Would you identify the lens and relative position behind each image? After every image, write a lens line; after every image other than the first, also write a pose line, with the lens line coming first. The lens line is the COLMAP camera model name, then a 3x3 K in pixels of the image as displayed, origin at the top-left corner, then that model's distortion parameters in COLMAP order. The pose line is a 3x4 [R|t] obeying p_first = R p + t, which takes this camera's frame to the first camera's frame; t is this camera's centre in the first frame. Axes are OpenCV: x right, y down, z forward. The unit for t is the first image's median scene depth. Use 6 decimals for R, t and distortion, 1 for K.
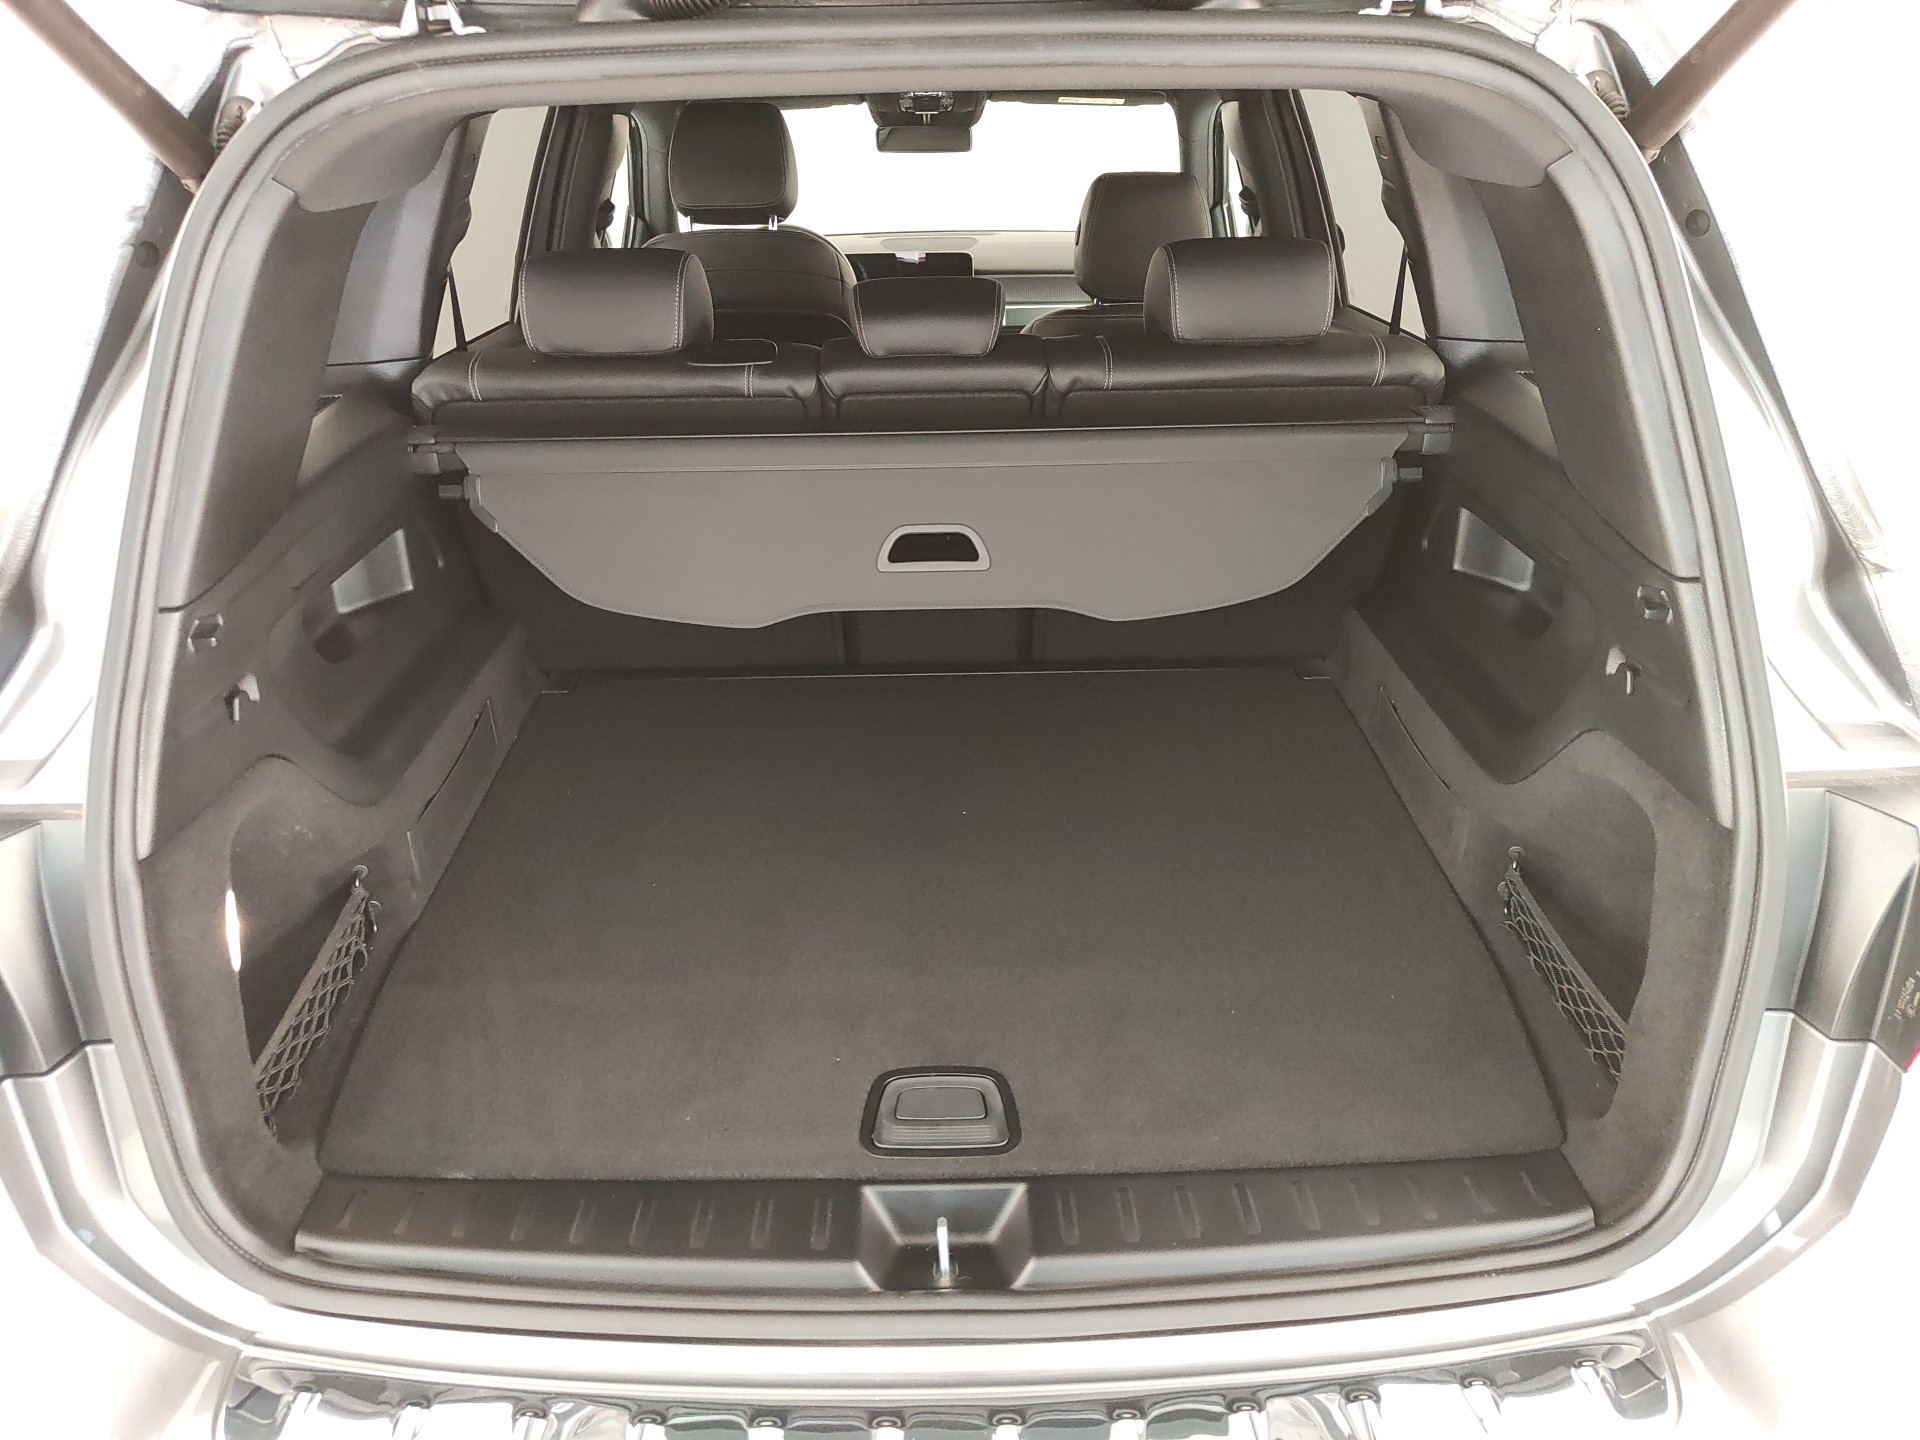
lens RADIAL K [[1362.7, 0, 934.0], [0, 1362.7, 723.0], [0, 0, 1]] dist [0.004012, -0.018274]
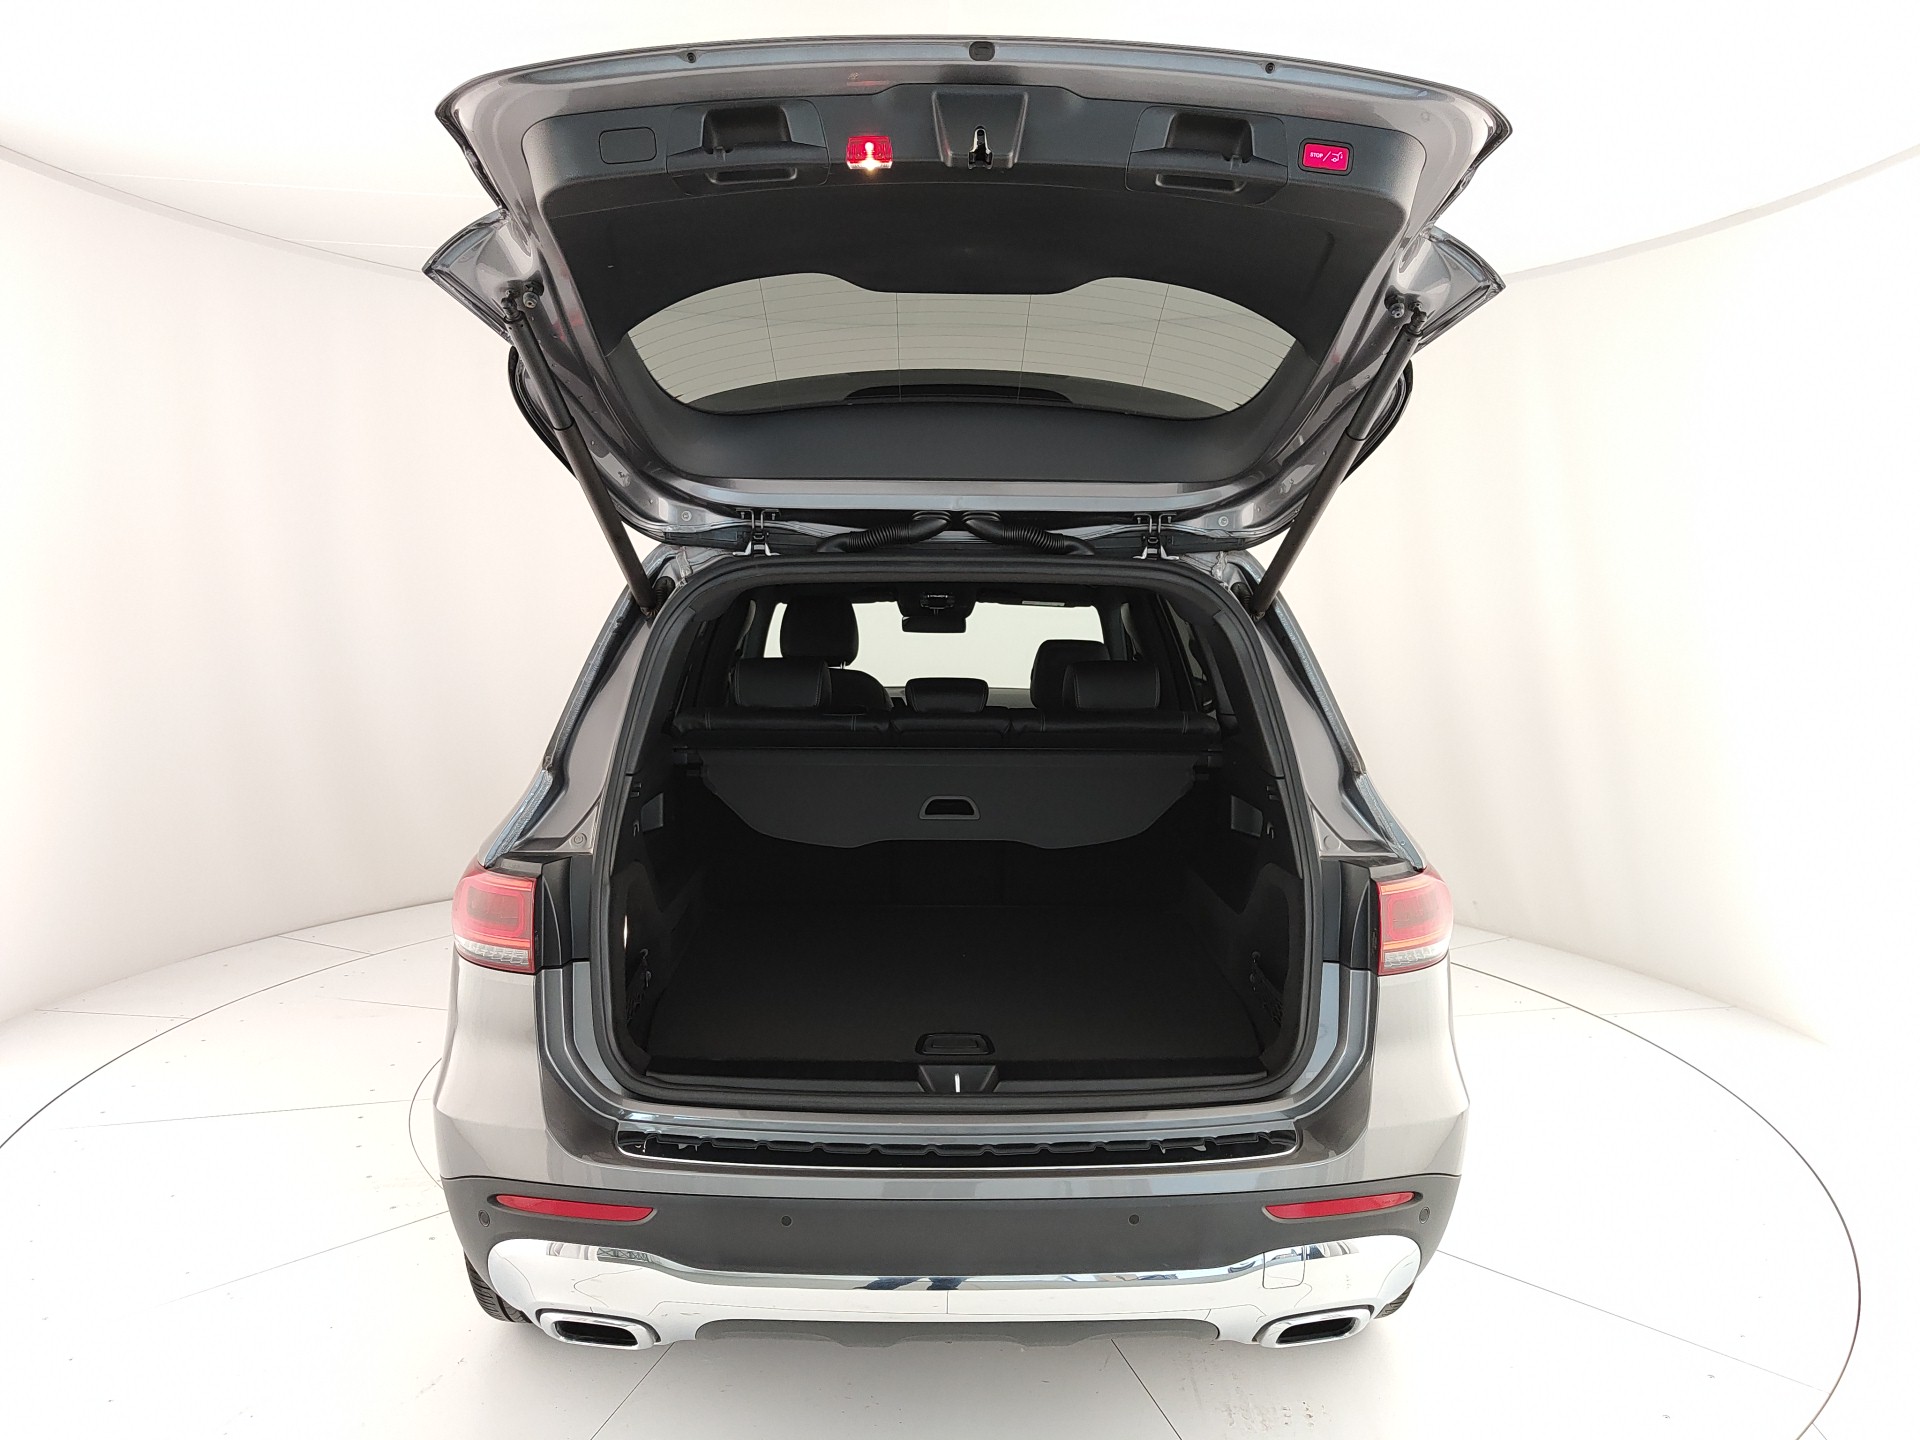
lens RADIAL K [[1362.7, 0, 950.1], [0, 1362.7, 726.2], [0, 0, 1]] dist [0.004012, -0.018274]
pose [[0.999462, 0.023585, 0.022790, -0.045168], [-0.014361, 0.939432, -0.342434, 0.406377], [-0.029486, 0.341923, 0.939265, -0.794999]]
